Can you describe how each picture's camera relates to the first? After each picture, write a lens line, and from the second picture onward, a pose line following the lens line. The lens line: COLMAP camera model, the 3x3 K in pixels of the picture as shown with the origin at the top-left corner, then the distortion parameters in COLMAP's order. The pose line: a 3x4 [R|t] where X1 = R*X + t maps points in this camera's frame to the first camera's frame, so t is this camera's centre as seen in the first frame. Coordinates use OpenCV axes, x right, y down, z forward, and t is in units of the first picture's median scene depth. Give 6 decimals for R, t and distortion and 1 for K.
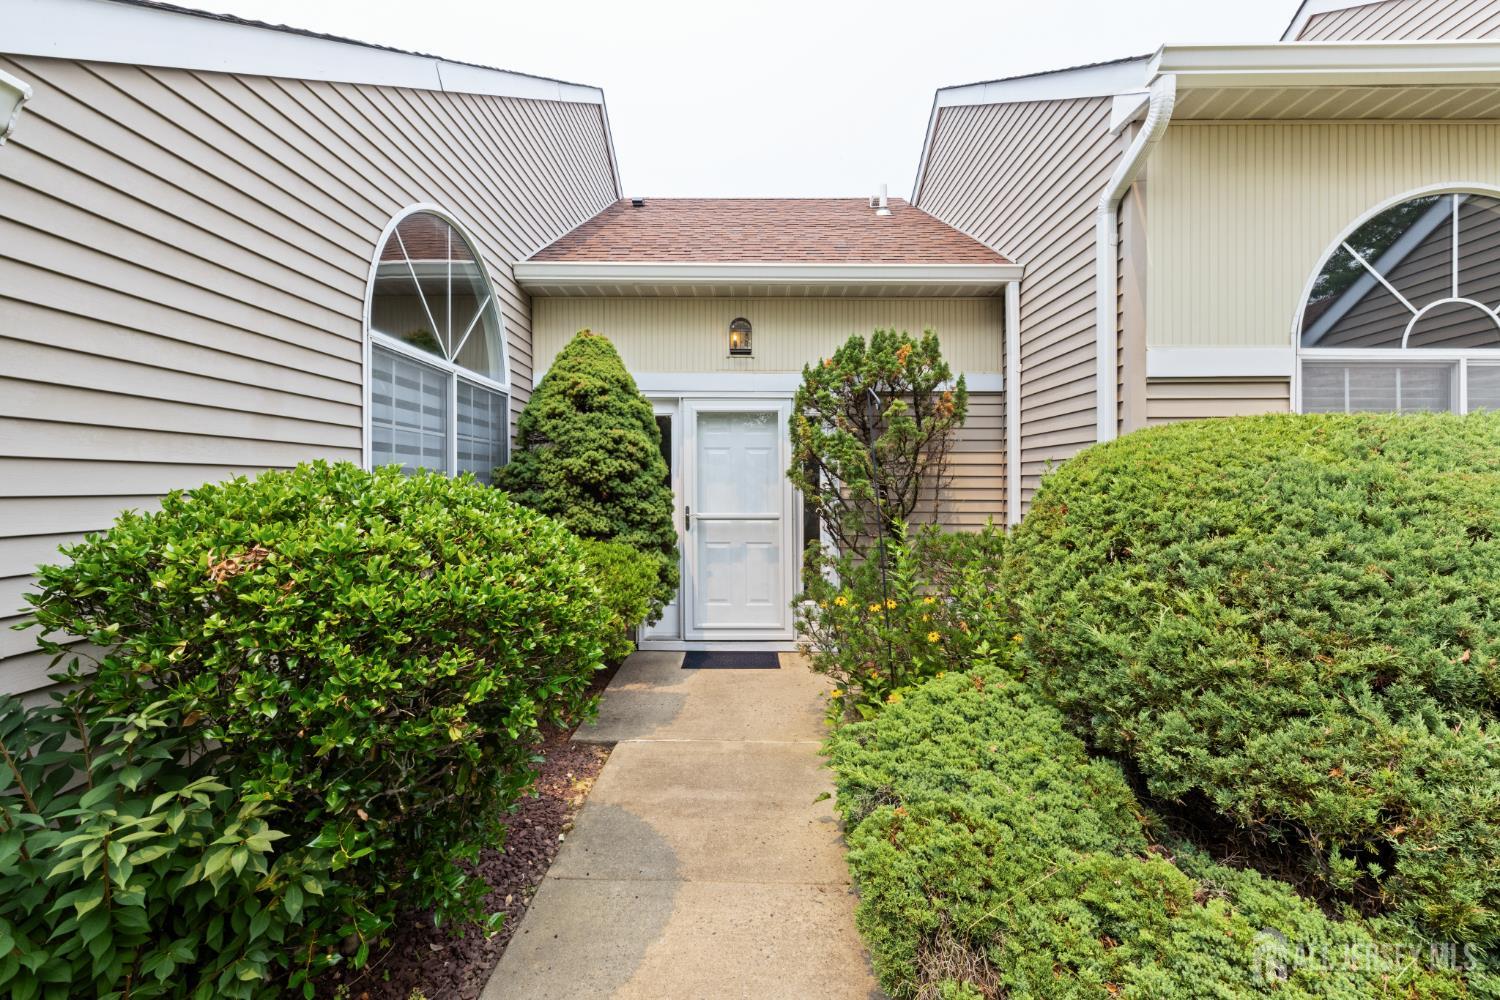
lens RADIAL K [[650.9, 0, 747.5], [0, 650.9, 491.5], [0, 0, 1]] dist [-0.005117, -0.000260]
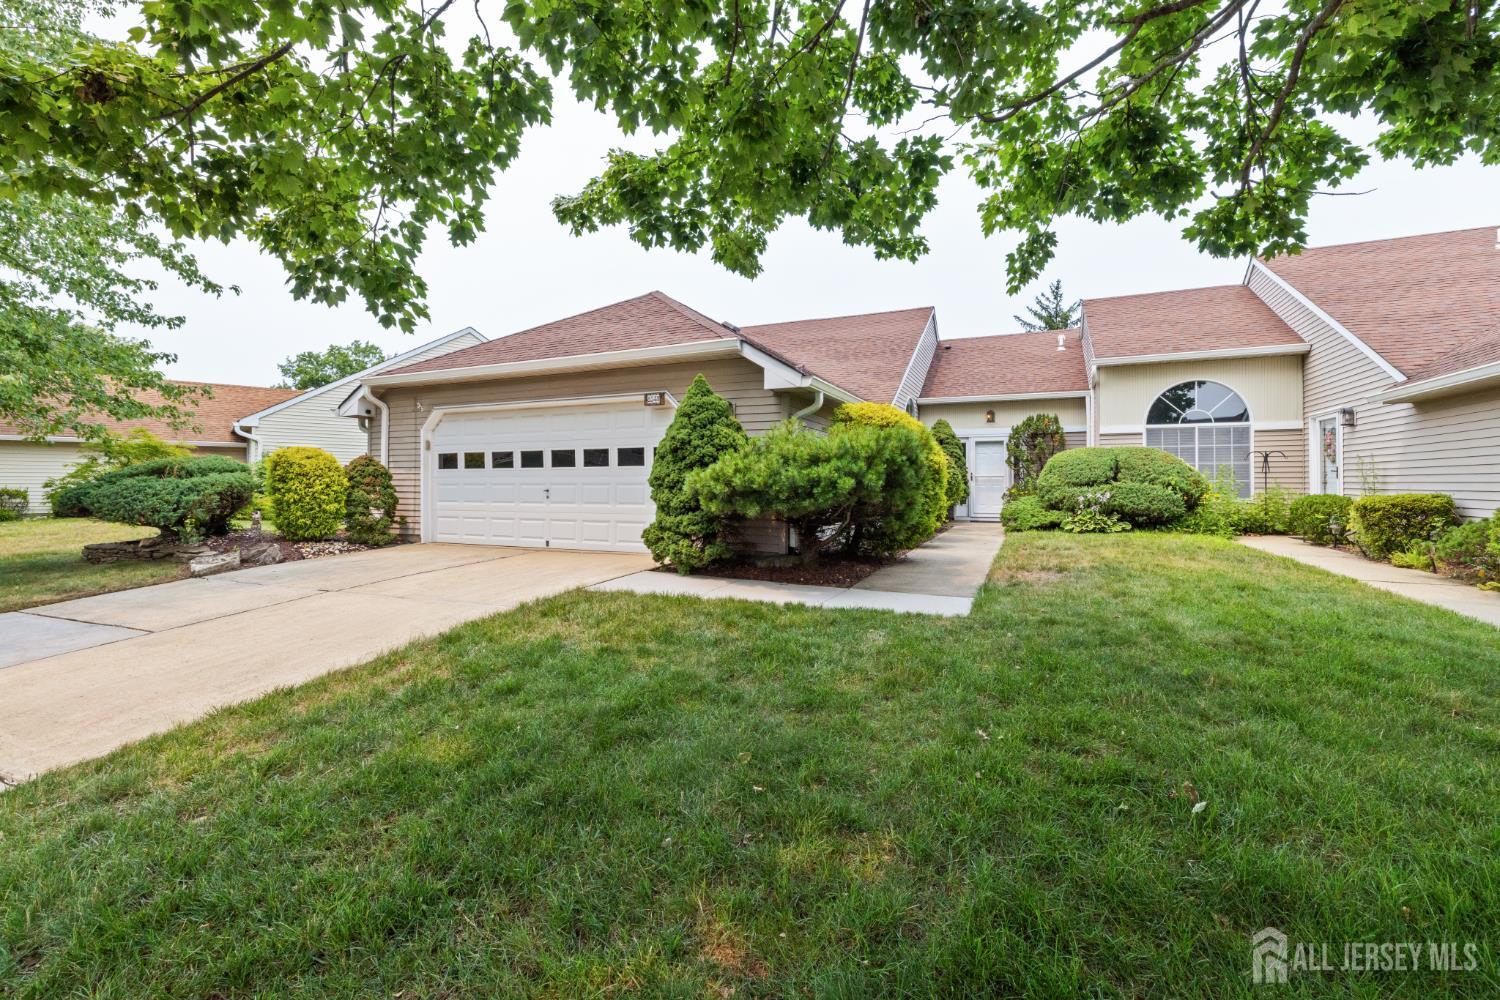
lens RADIAL K [[650.9, 0, 756.0], [0, 650.9, 492.5], [0, 0, 1]] dist [-0.005117, -0.000260]
pose [[0.923188, 0.005988, -0.384302, 0.153517], [-0.004479, 0.999978, 0.004823, 0.111141], [0.384322, -0.002732, 0.923195, -2.320663]]
